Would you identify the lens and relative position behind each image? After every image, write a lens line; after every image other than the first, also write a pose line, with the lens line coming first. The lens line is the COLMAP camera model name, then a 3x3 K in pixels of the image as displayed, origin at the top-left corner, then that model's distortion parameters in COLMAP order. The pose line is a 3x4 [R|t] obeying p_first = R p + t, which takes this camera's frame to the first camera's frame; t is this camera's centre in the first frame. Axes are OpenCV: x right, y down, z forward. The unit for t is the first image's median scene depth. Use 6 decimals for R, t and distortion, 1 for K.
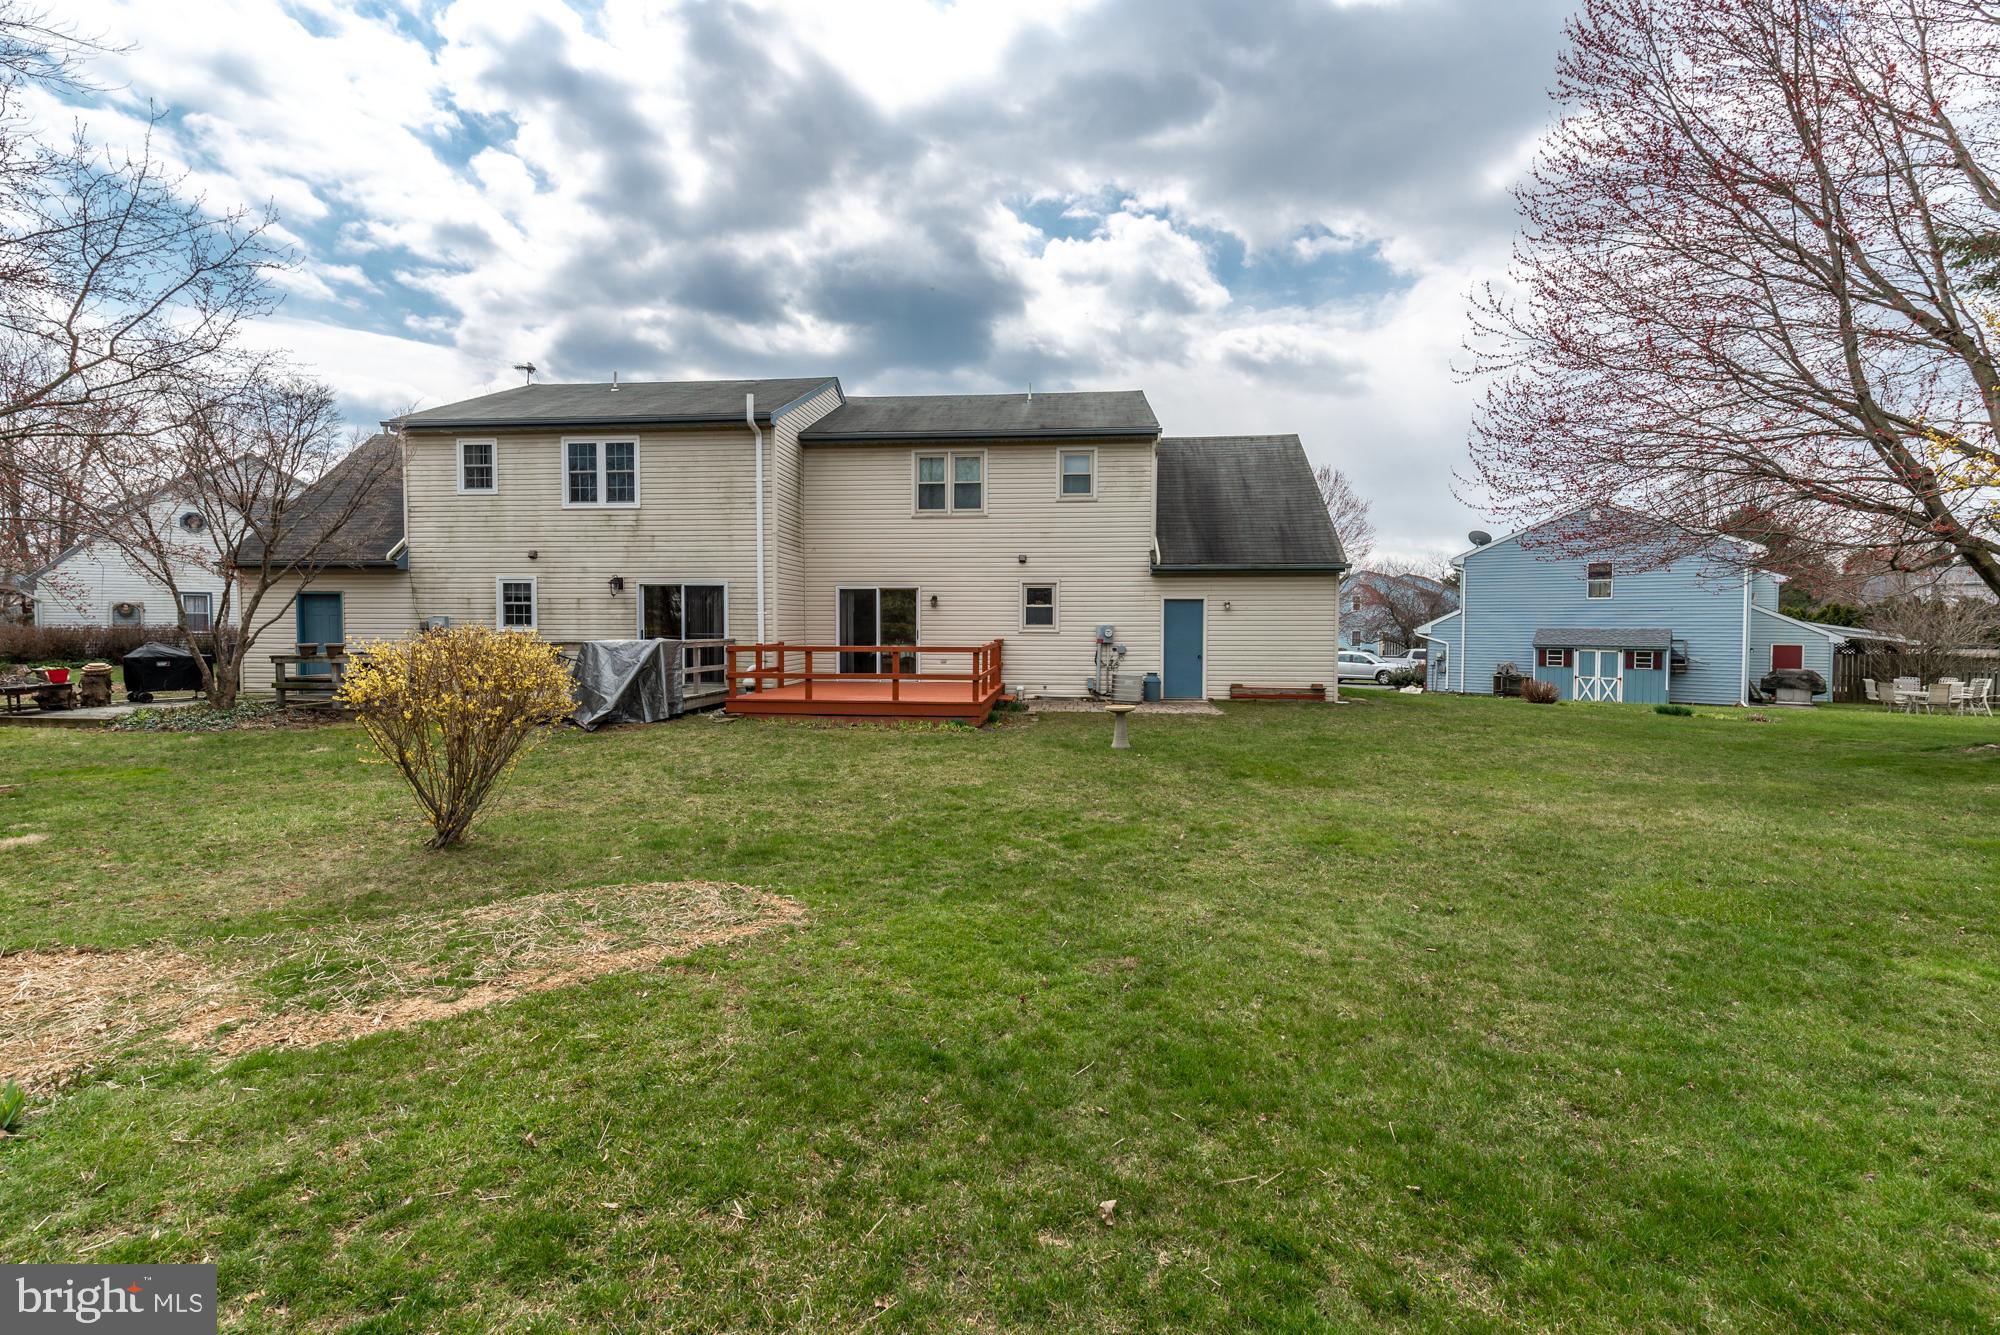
lens RADIAL K [[873.4, 0, 1002.7], [0, 873.4, 651.0], [0, 0, 1]] dist [0.000807, -0.000098]
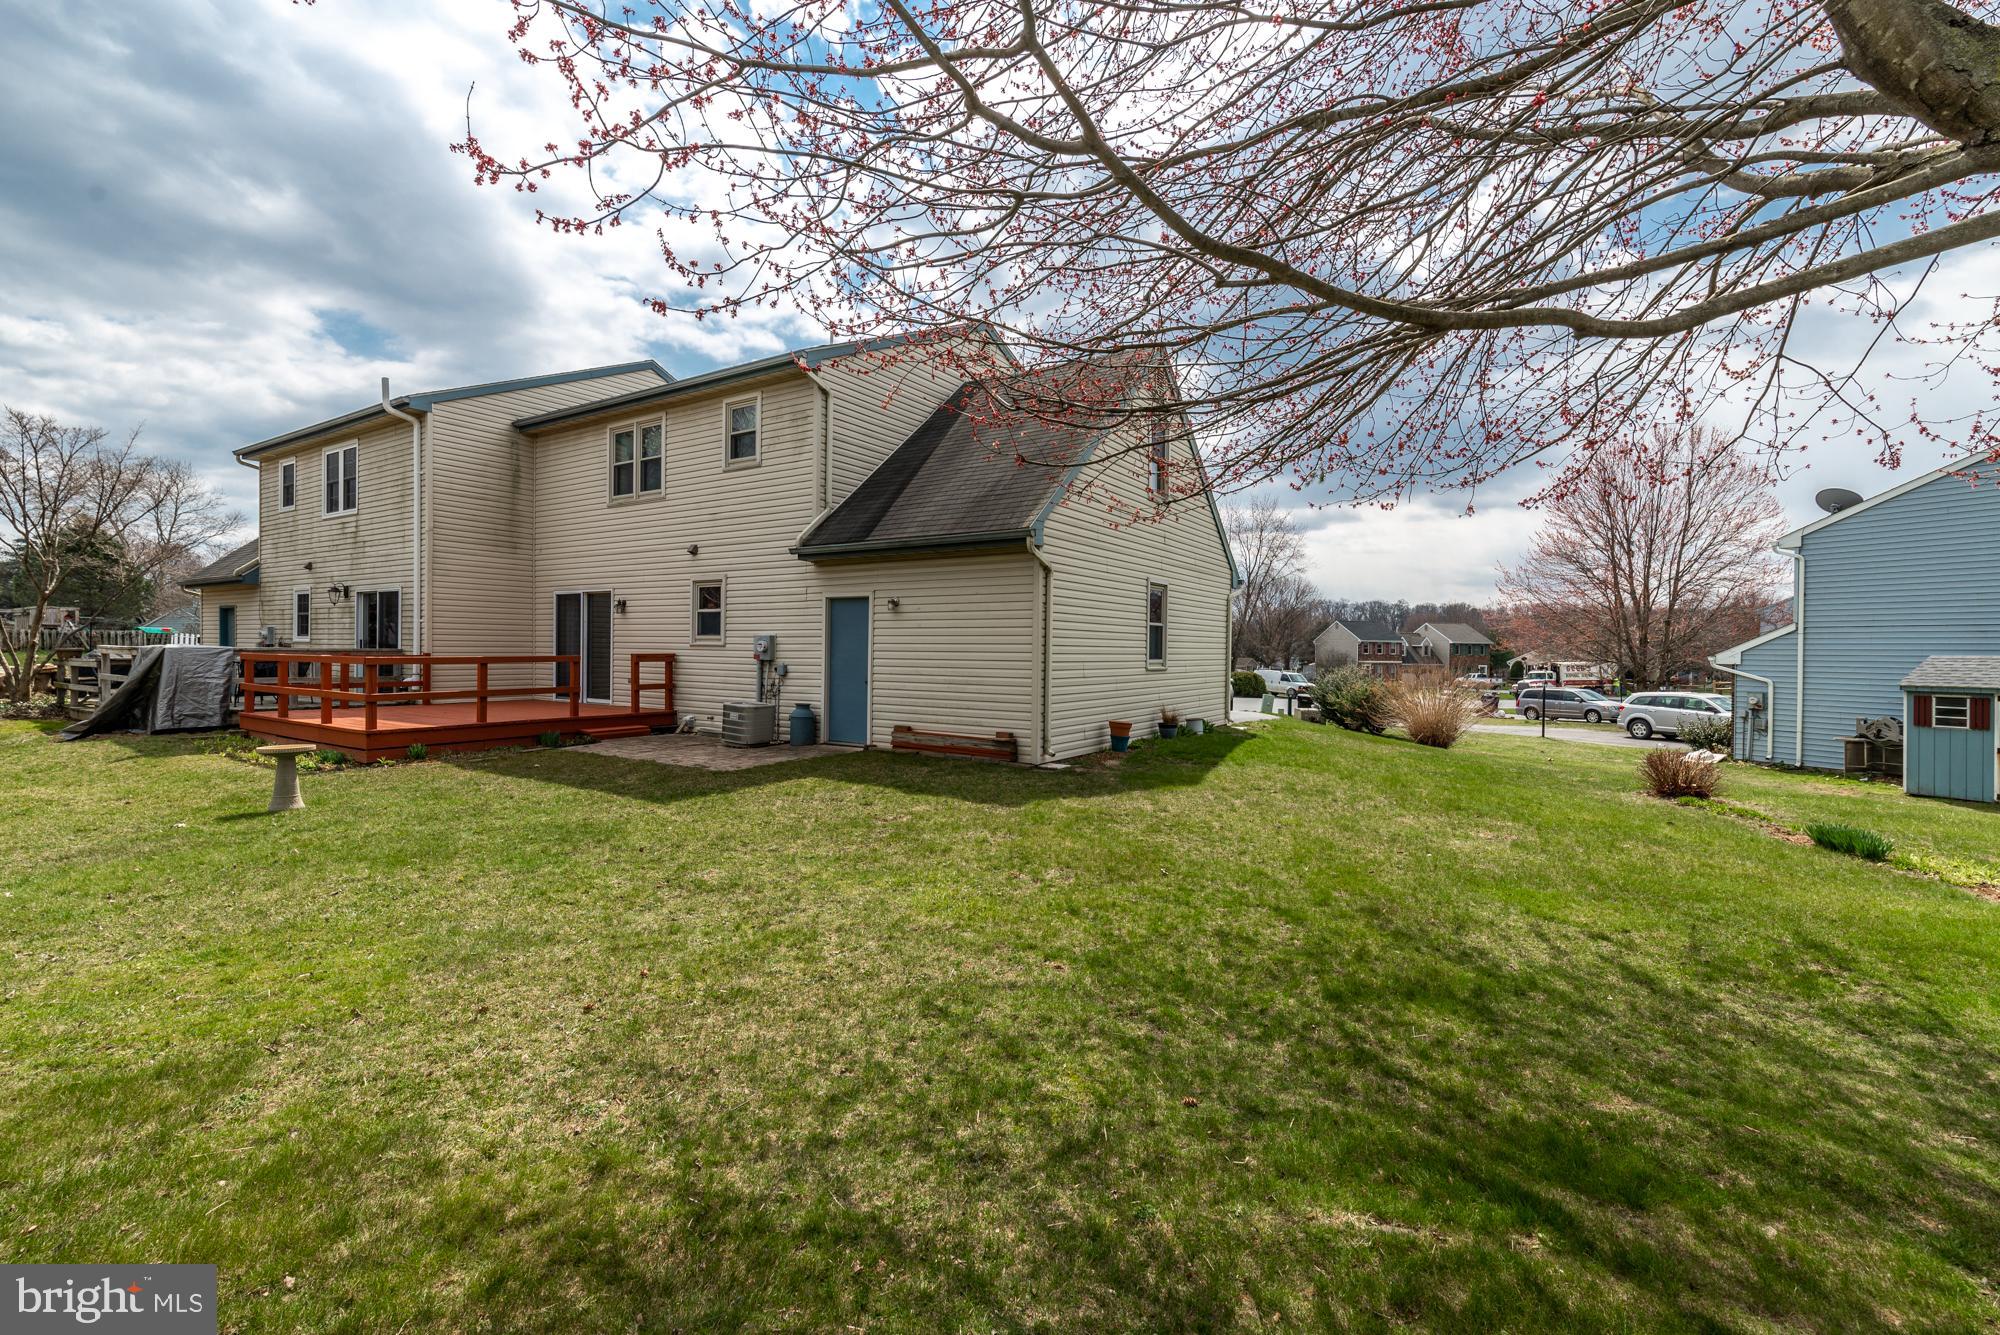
lens RADIAL K [[873.4, 0, 1002.7], [0, 873.4, 651.0], [0, 0, 1]] dist [0.000807, -0.000098]
pose [[0.884926, 0.007774, -0.465666, 0.628153], [-0.023454, 0.999336, -0.027887, -0.001022], [0.465140, 0.035600, 0.884521, 0.453319]]
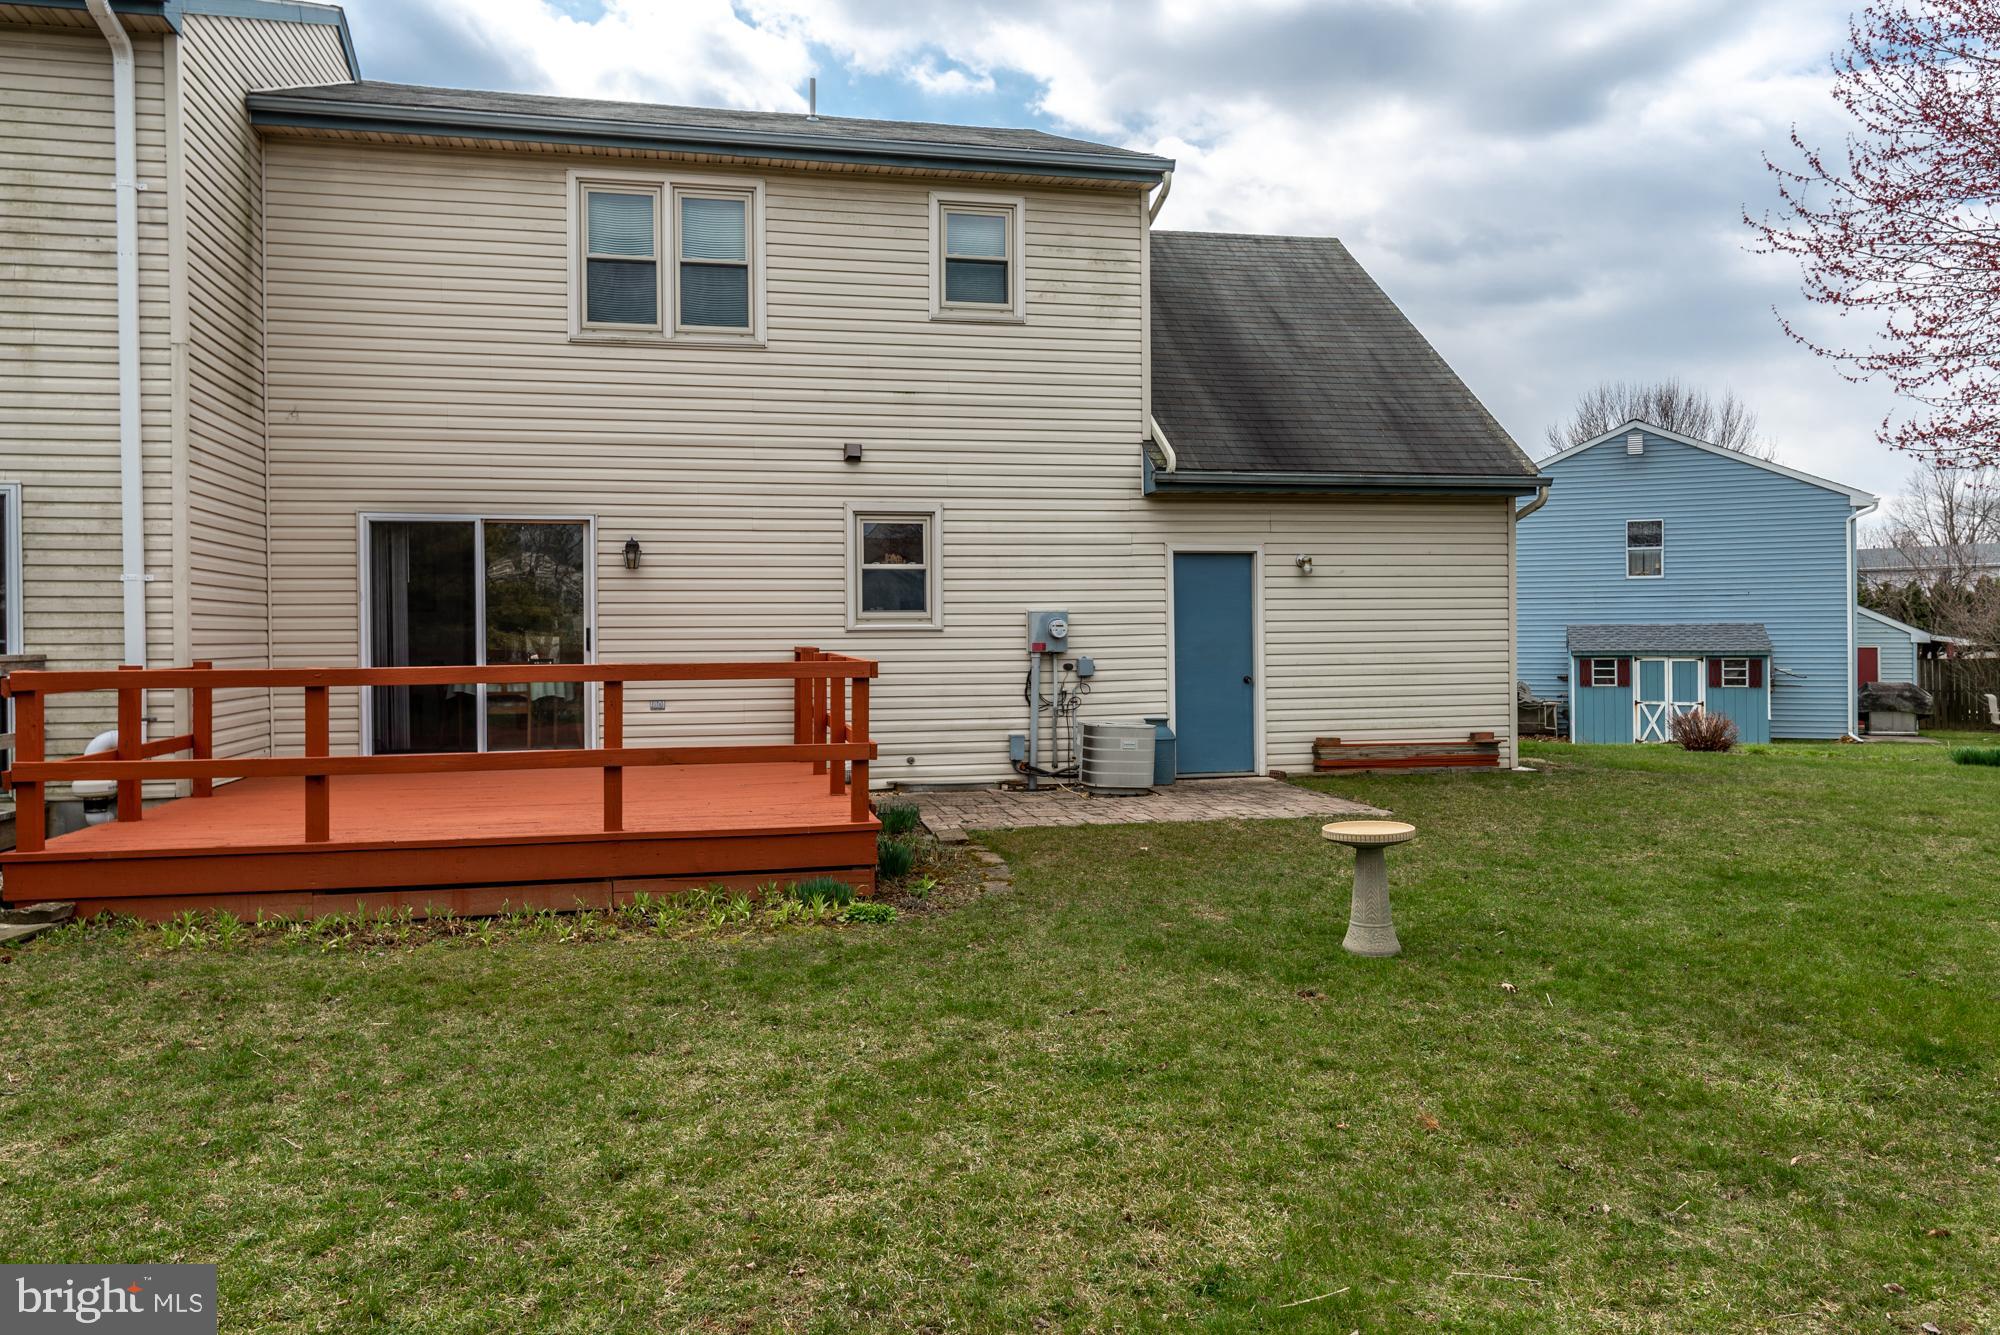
lens RADIAL K [[1349.6, 0, 991.4], [0, 1349.6, 642.5], [0, 0, 1]] dist [0.000337, -0.001540]
pose [[0.953938, -0.012991, 0.299721, -0.108740], [0.021266, 0.999477, -0.024364, 0.001414], [-0.299248, 0.029615, 0.953716, 0.374994]]
